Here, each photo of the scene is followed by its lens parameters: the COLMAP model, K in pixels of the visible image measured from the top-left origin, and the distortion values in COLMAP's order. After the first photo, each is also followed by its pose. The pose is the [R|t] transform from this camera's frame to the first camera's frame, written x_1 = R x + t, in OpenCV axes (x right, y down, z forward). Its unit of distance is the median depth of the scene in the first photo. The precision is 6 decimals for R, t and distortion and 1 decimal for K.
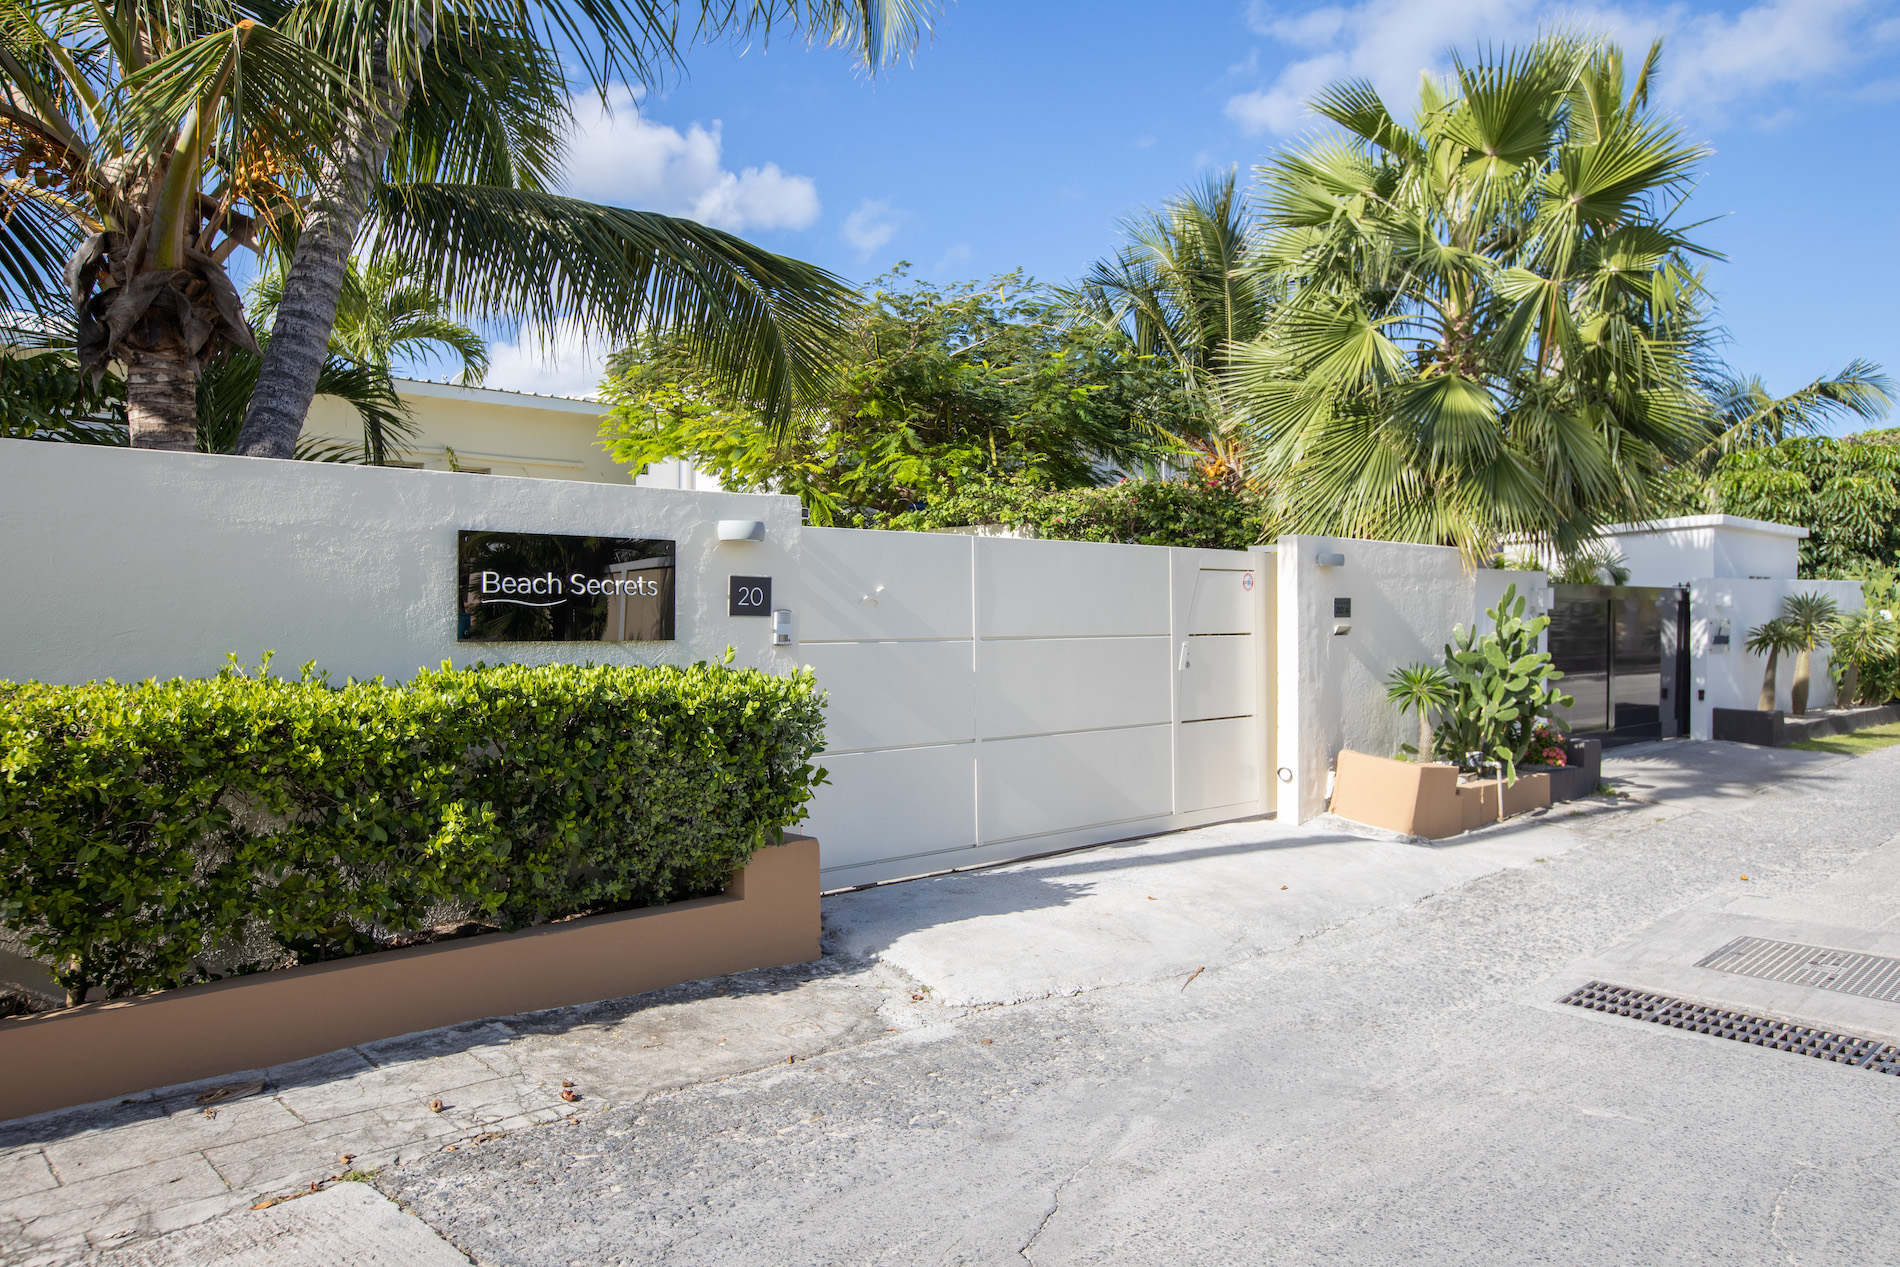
lens RADIAL K [[1301.1, 0, 950.0], [0, 1301.1, 633.5], [0, 0, 1]] dist [0.023470, 0.001205]
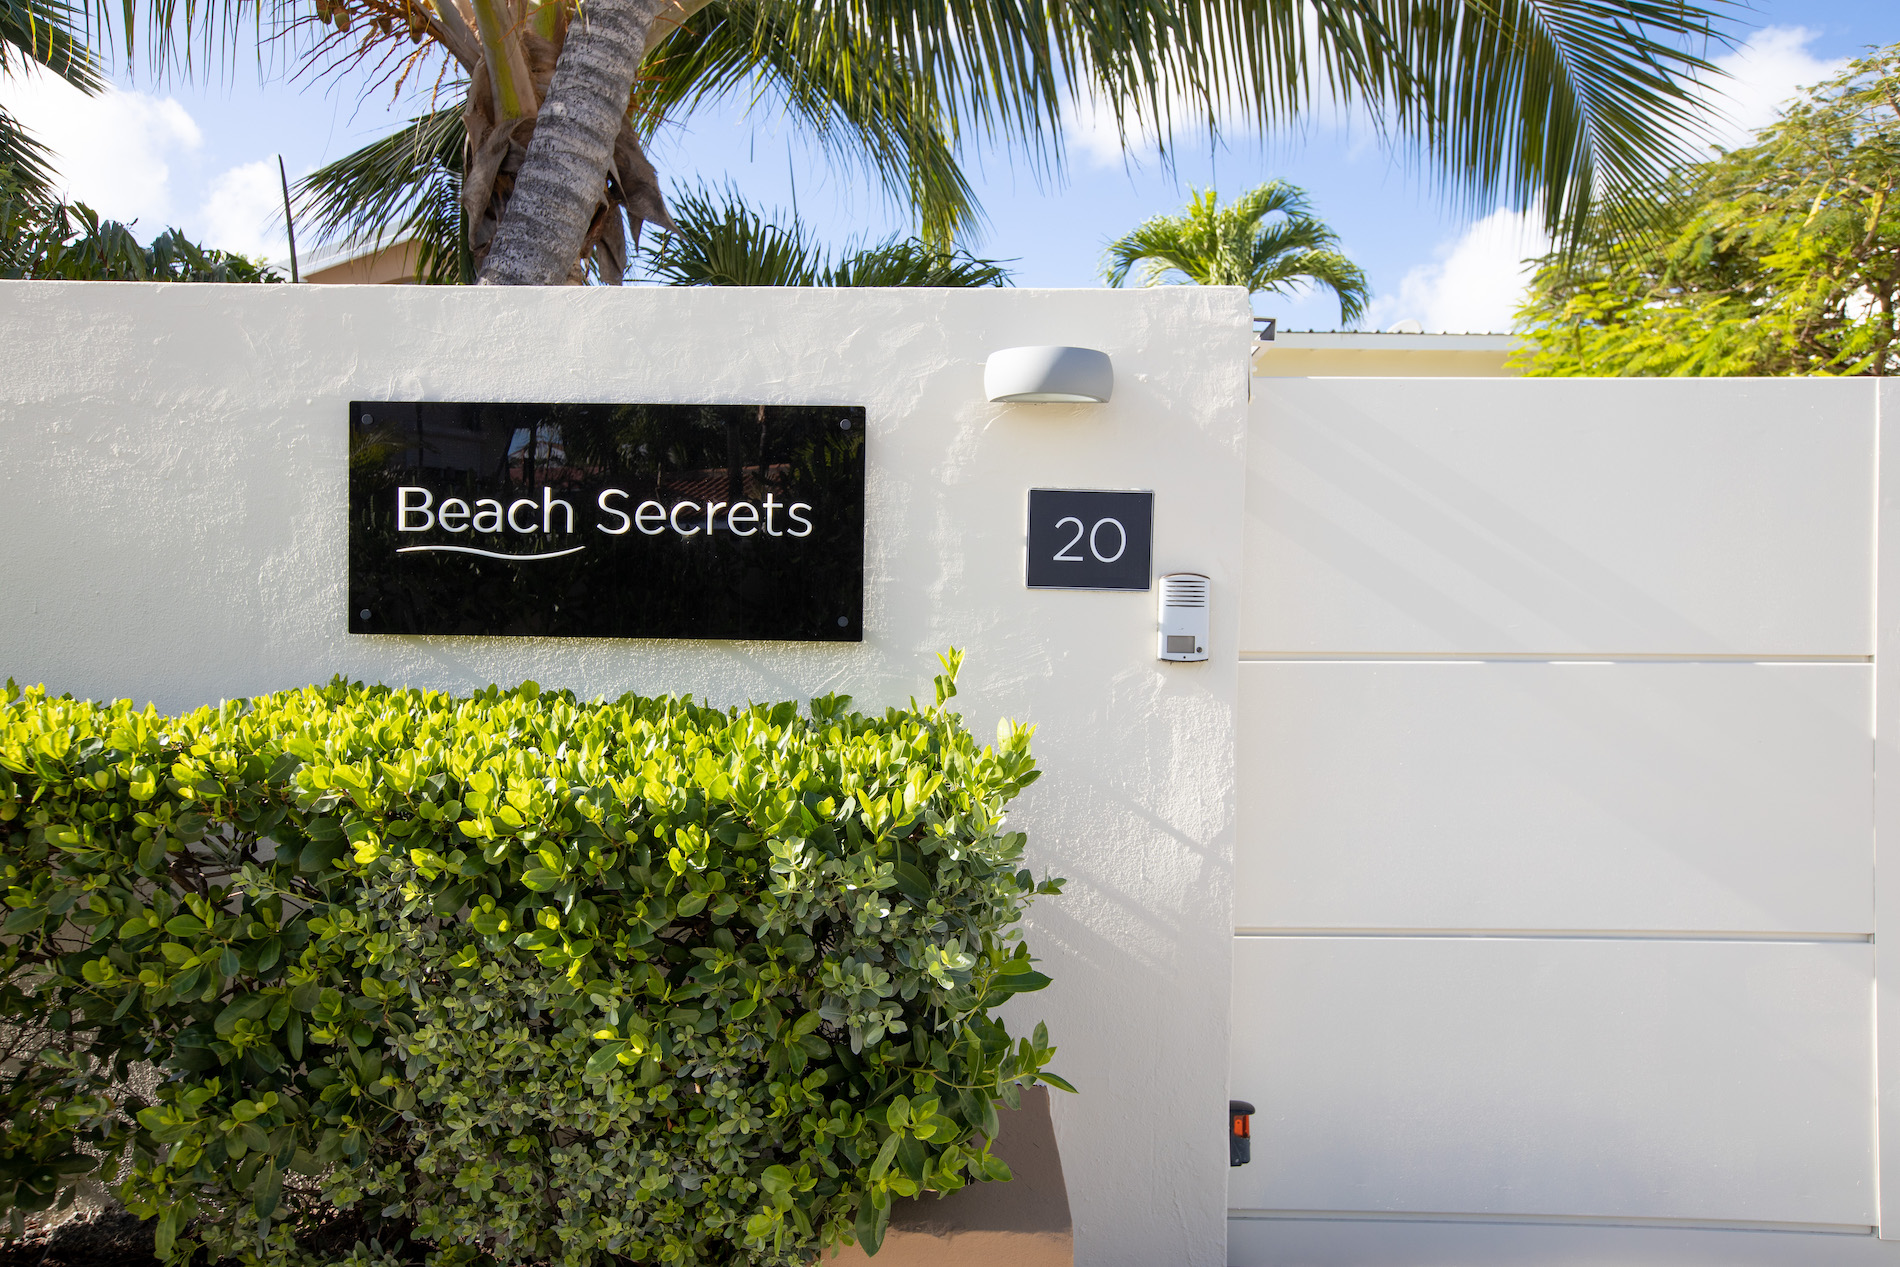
lens RADIAL K [[1301.1, 0, 950.0], [0, 1301.1, 633.5], [0, 0, 1]] dist [0.023470, 0.001205]
pose [[0.709279, 0.022235, -0.704577, 0.116694], [-0.020339, 0.999732, 0.011074, -0.003116], [0.704634, 0.006476, 0.709542, 0.765436]]
